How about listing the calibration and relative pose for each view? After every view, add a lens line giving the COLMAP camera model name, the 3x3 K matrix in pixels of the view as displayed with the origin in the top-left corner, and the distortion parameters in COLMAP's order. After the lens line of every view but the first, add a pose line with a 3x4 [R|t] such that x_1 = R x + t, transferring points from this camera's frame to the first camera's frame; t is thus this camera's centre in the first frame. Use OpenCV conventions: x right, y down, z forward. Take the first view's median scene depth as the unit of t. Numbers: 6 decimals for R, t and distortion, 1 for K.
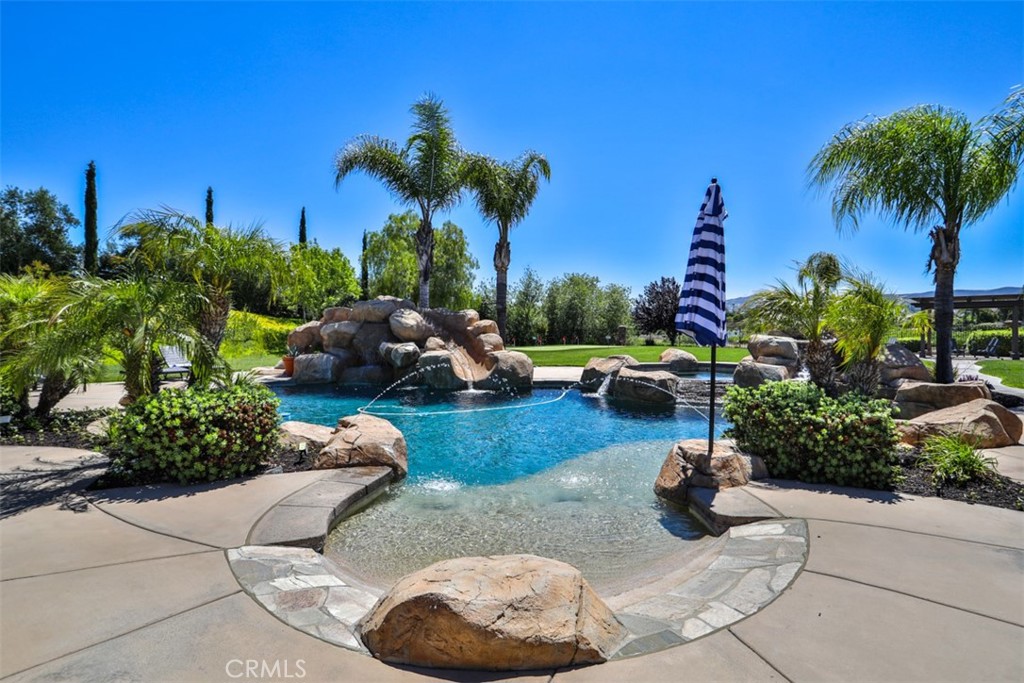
lens RADIAL K [[497.9, 0, 516.2], [0, 497.9, 333.6], [0, 0, 1]] dist [0.004461, 0.000065]
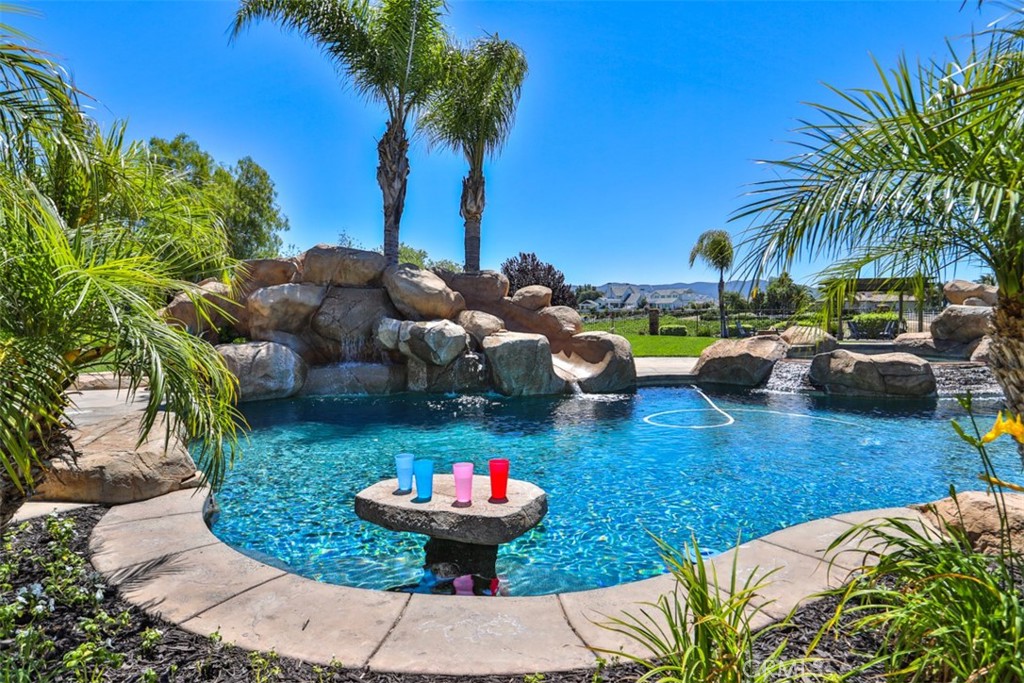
lens RADIAL K [[589.8, 0, 512.1], [0, 589.8, 333.1], [0, 0, 1]] dist [-0.006380, -0.000338]
pose [[0.916315, -0.011591, 0.400291, -0.389636], [0.006421, 0.999878, 0.014255, 0.022196], [-0.400407, -0.010491, 0.916277, 0.315337]]
